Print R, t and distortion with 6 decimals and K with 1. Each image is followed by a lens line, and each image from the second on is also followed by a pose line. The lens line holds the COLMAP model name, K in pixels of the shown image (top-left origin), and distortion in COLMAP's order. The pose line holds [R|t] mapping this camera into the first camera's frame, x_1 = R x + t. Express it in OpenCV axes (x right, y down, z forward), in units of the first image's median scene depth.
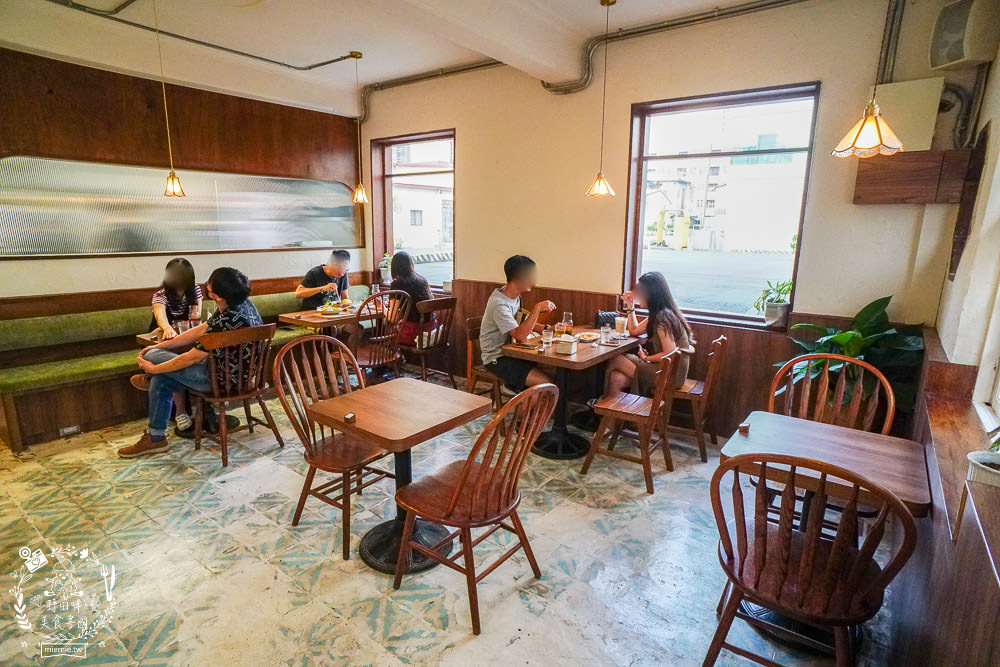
lens RADIAL K [[529.9, 0, 495.9], [0, 529.9, 340.8], [0, 0, 1]] dist [-0.081570, 0.057074]
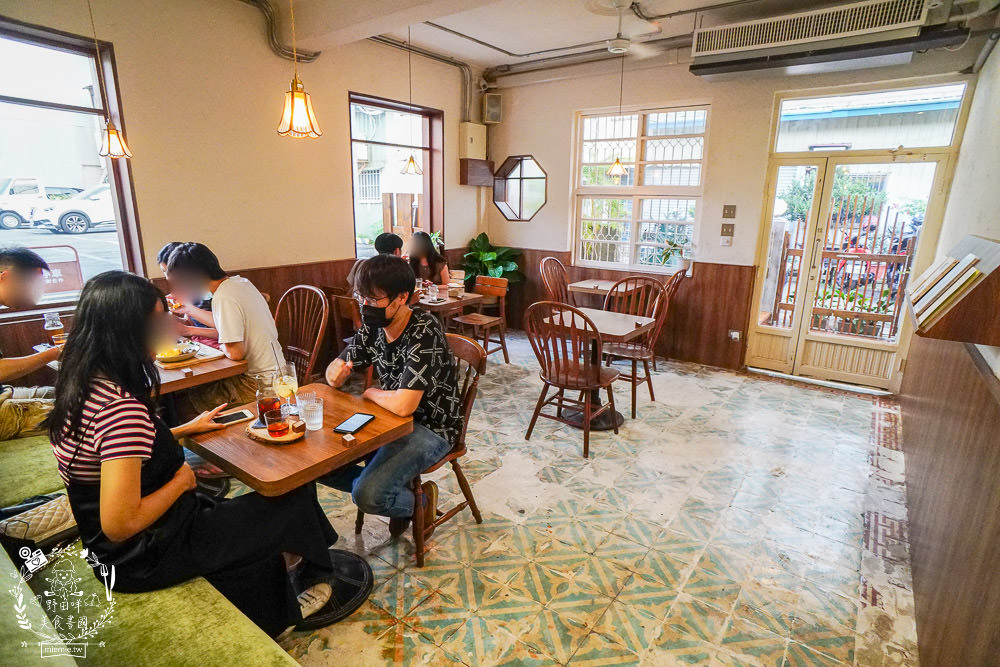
lens RADIAL K [[529.9, 0, 495.9], [0, 529.9, 340.8], [0, 0, 1]] dist [-0.081570, 0.057074]
pose [[-0.016403, -0.268592, 0.963114, -1.180892], [0.208904, 0.941065, 0.266000, -0.203051], [-0.977799, 0.205562, 0.040673, 0.889072]]
